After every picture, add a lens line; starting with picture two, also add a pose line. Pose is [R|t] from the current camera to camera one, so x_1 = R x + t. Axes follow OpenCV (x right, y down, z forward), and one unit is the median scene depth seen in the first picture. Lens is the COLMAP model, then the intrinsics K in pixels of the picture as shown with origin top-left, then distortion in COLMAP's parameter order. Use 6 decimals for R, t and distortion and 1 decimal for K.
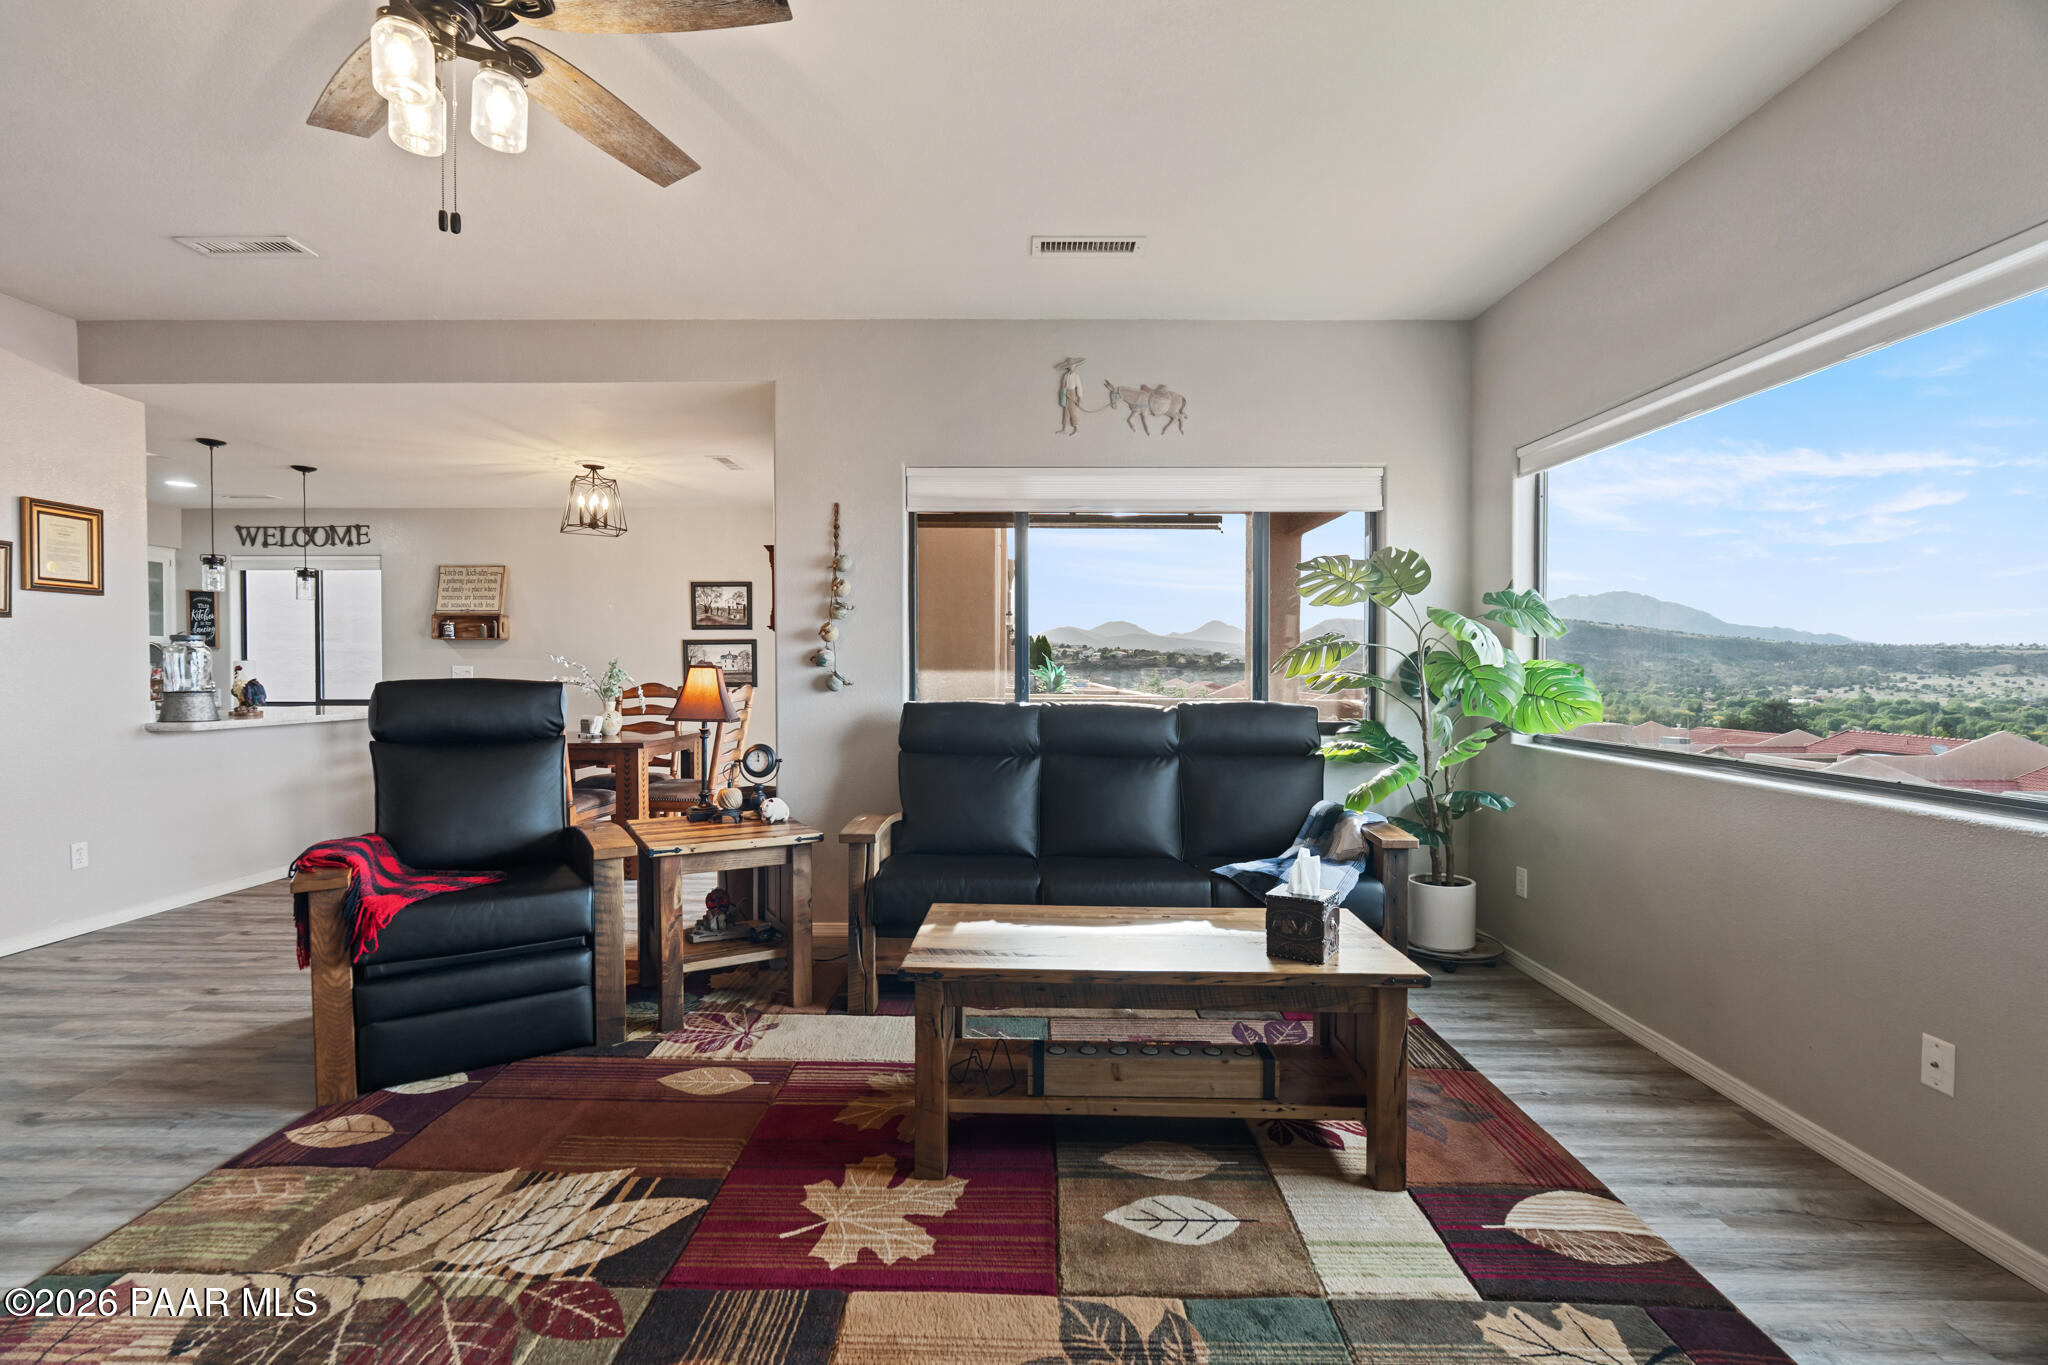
lens RADIAL K [[907.0, 0, 1012.5], [0, 907.0, 680.1], [0, 0, 1]] dist [-0.011084, 0.002481]
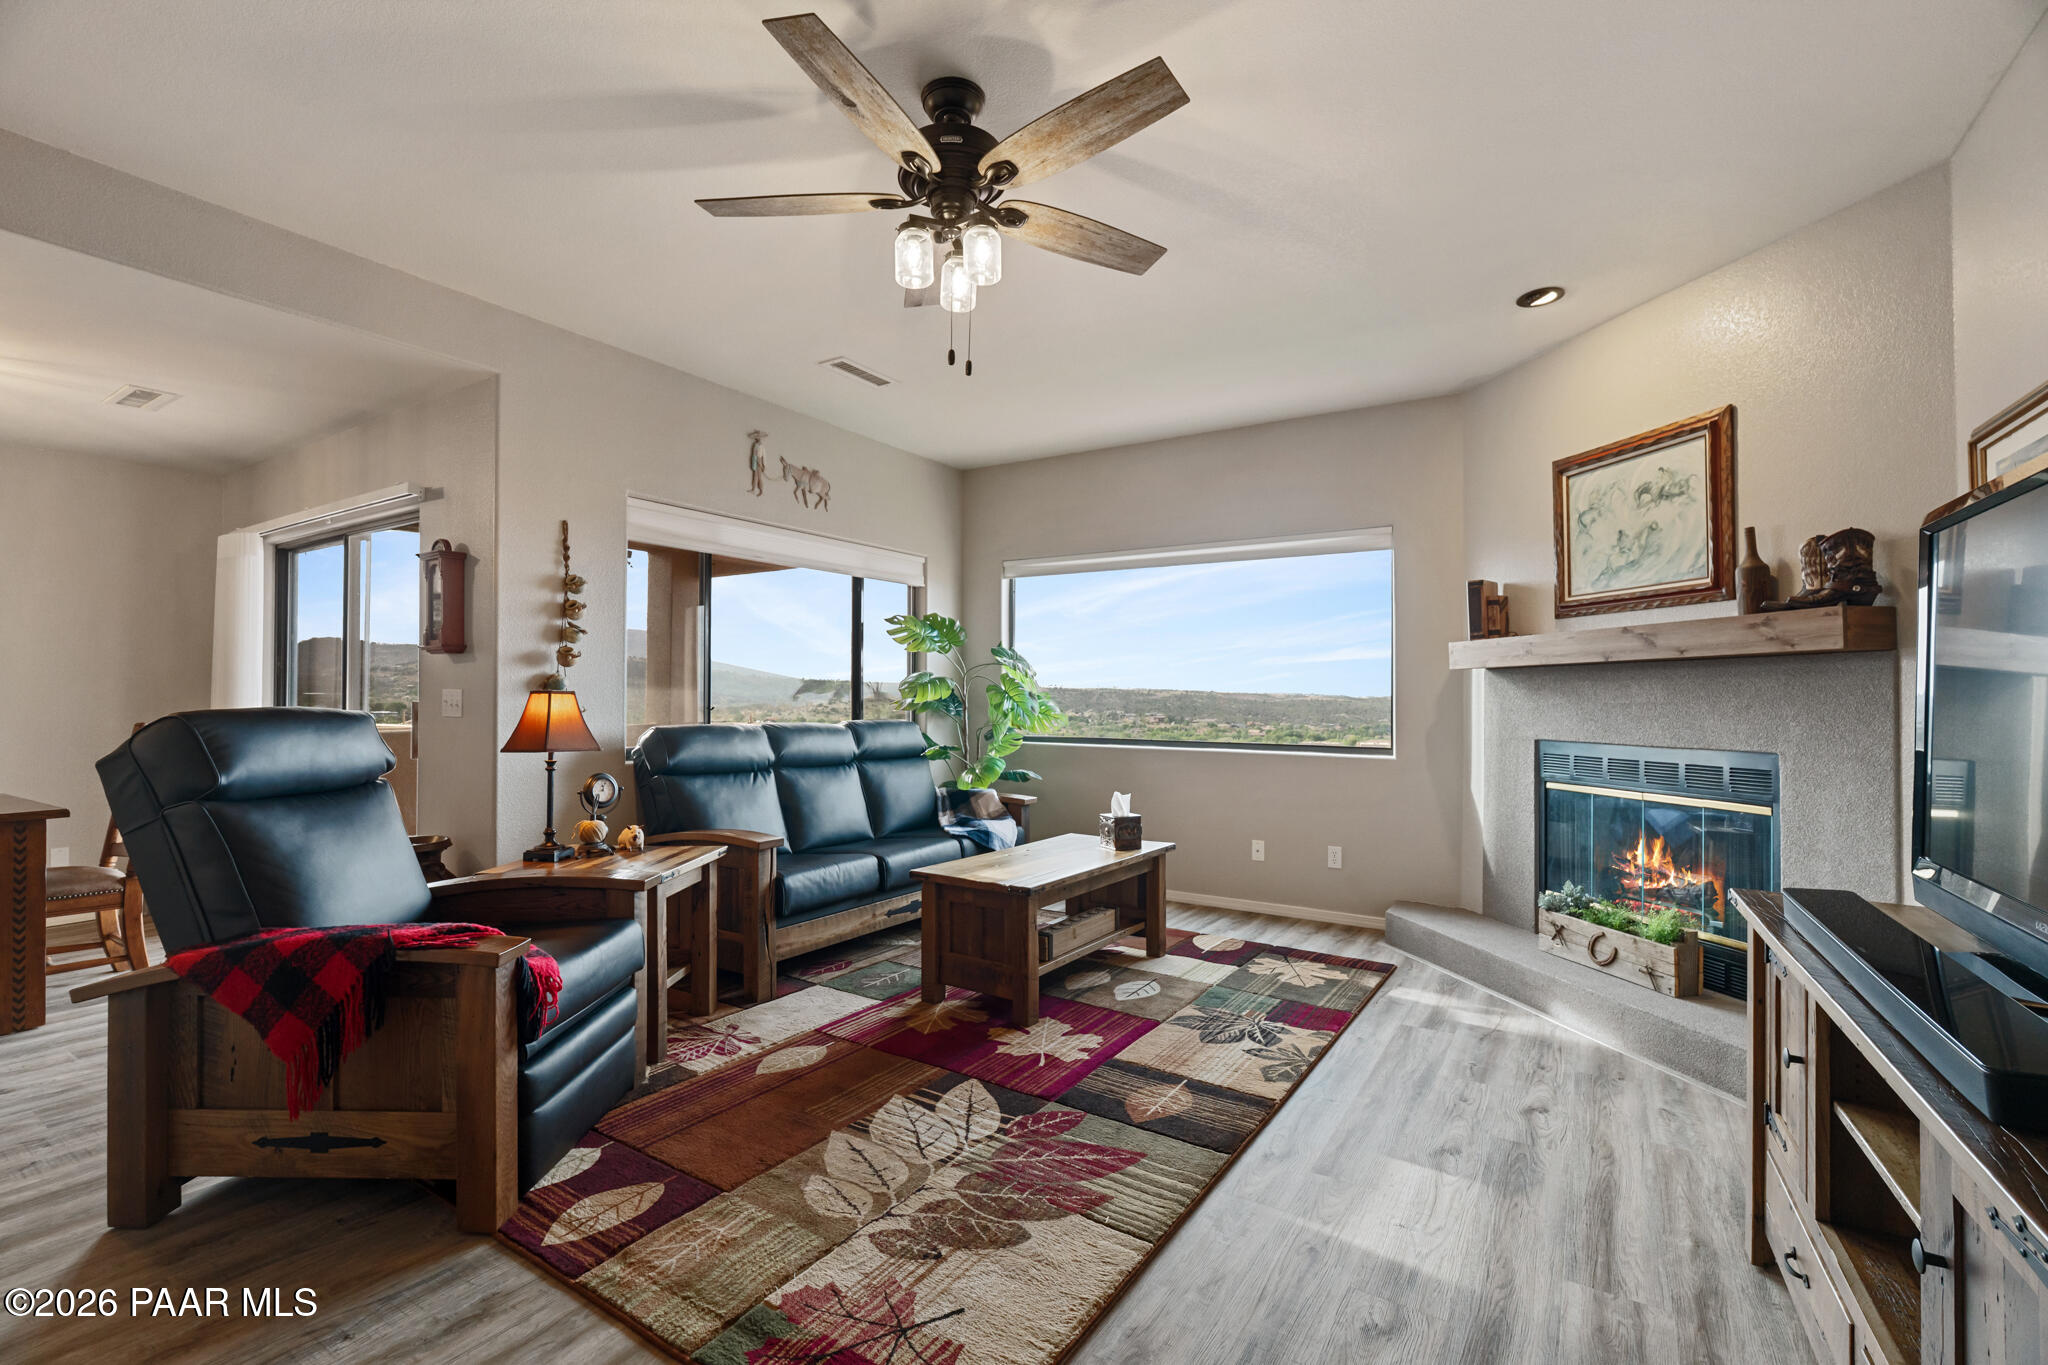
lens RADIAL K [[907.0, 0, 1023.5], [0, 907.0, 683.3], [0, 0, 1]] dist [-0.011084, 0.002481]
pose [[0.532316, 0.012440, 0.846454, -0.881848], [0.010947, 0.999707, -0.021576, 0.000385], [-0.846475, 0.020752, 0.532024, 0.108475]]
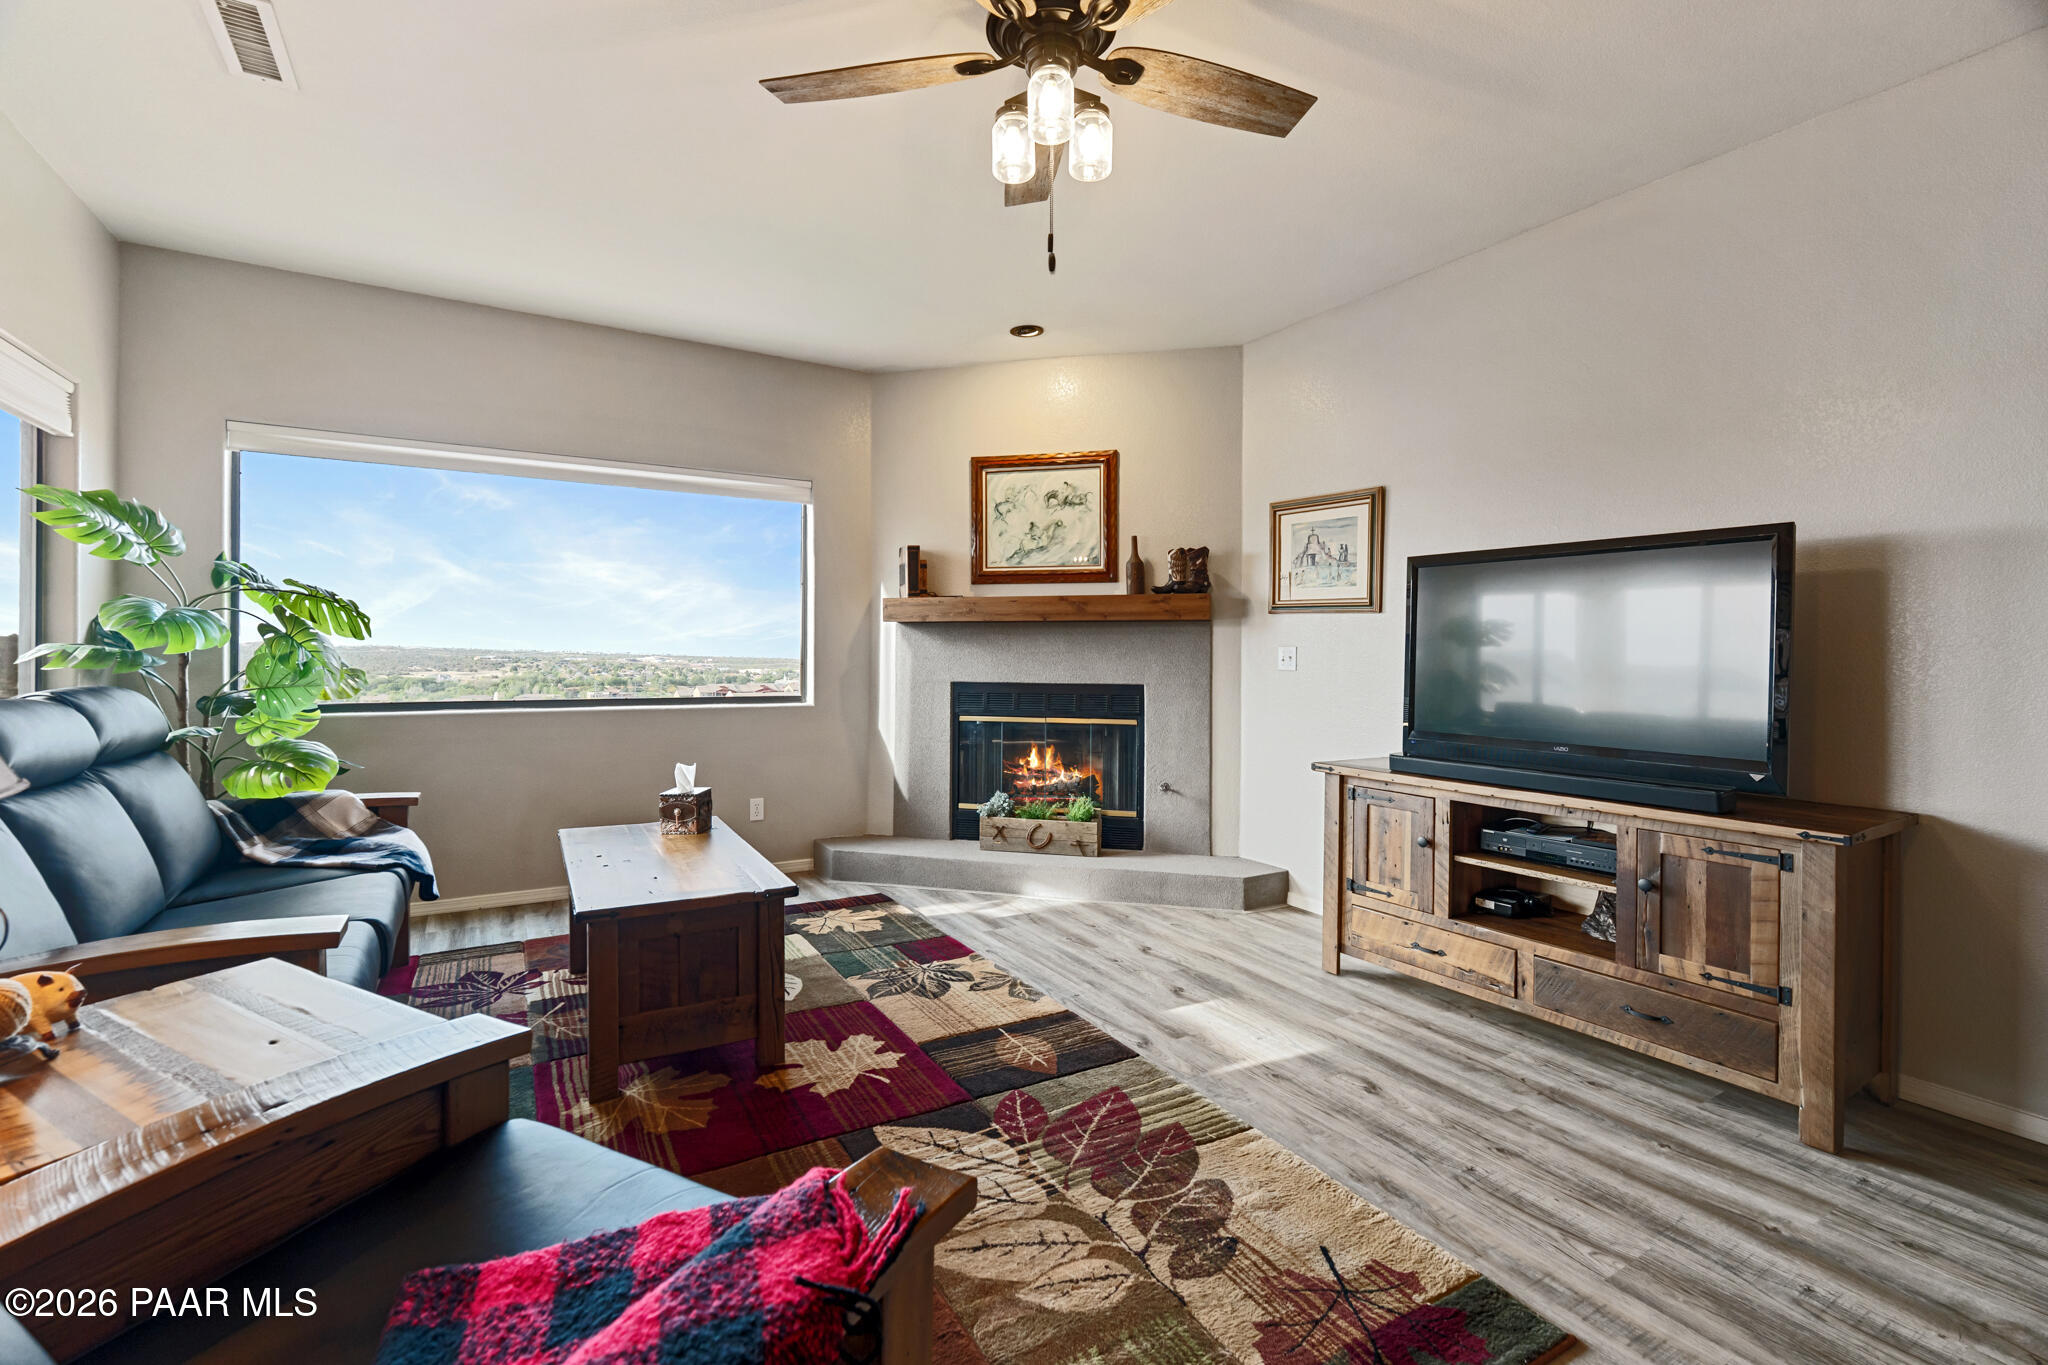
lens RADIAL K [[907.0, 0, 1023.1], [0, 907.0, 653.5], [0, 0, 1]] dist [-0.011084, 0.002481]
pose [[-0.522836, -0.009899, 0.852376, -0.815309], [0.005155, 0.999878, 0.014774, -0.010328], [-0.852418, 0.012119, -0.522721, 0.841443]]
